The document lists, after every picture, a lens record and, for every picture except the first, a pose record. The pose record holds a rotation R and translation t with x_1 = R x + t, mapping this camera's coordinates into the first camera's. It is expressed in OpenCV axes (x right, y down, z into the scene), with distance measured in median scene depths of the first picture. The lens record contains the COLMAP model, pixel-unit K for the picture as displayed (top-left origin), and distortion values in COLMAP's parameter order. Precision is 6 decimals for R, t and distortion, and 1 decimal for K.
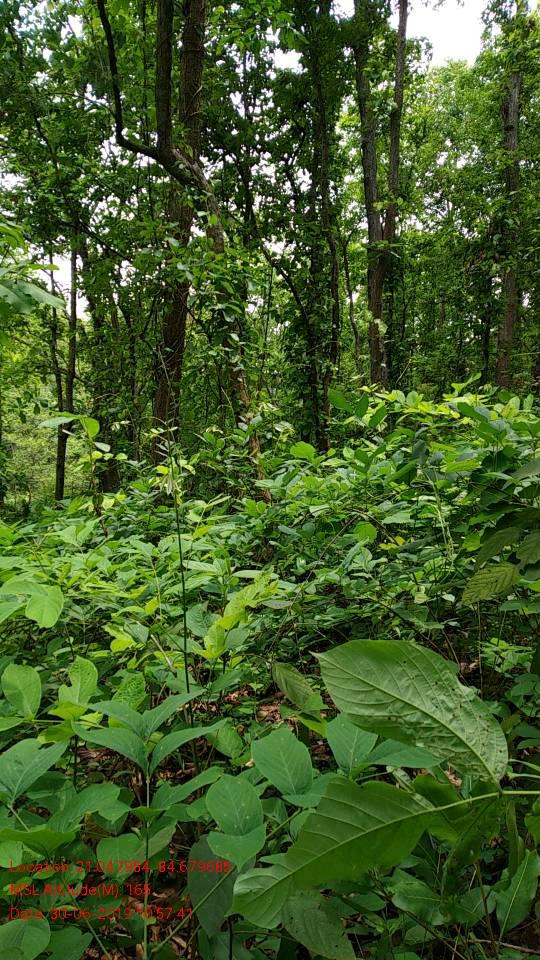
lens RADIAL K [[695.3, 0, 270.0], [0, 695.3, 480.0], [0, 0, 1]] dist [-0.002549, -0.000499]
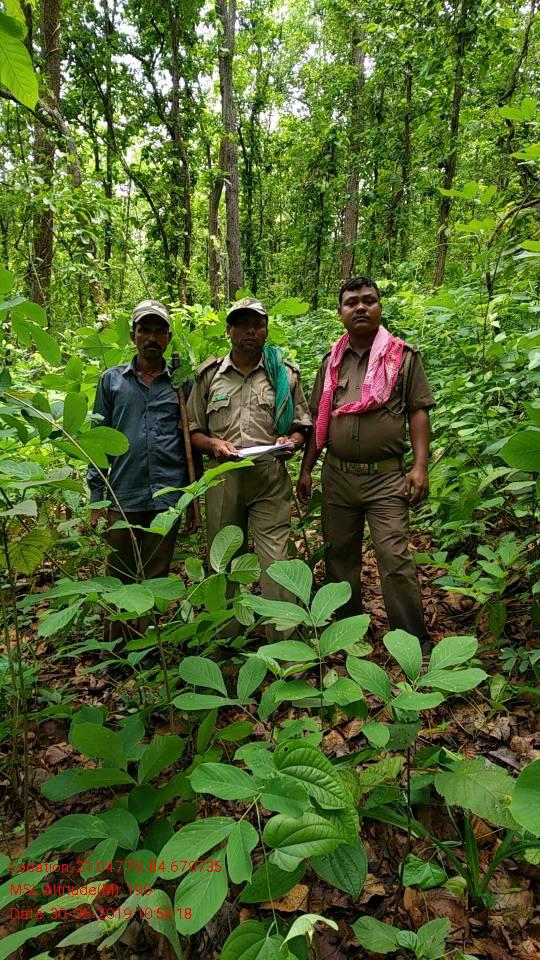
lens RADIAL K [[718.6, 0, 270.0], [0, 718.6, 480.0], [0, 0, 1]] dist [0.002829, -0.003671]
pose [[0.988357, -0.016808, 0.151221, 0.043186], [-0.006010, 0.988791, 0.149183, 0.007526], [-0.152034, -0.148355, 0.977178, -0.270603]]
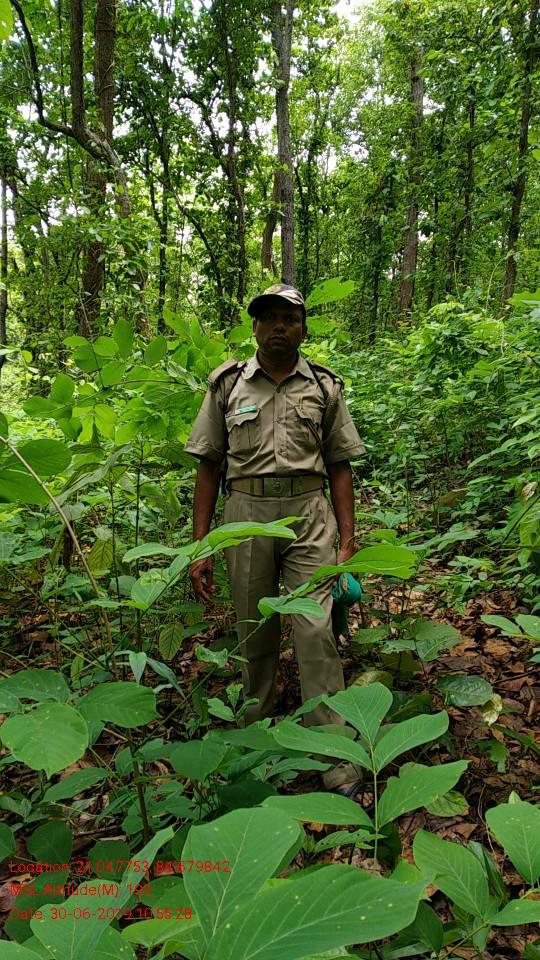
lens RADIAL K [[718.6, 0, 270.0], [0, 718.6, 480.0], [0, 0, 1]] dist [0.002829, -0.003671]
pose [[0.997288, -0.002371, 0.073562, 0.055753], [-0.004275, 0.995927, 0.090062, 0.017115], [-0.073475, -0.090132, 0.993216, -0.213845]]
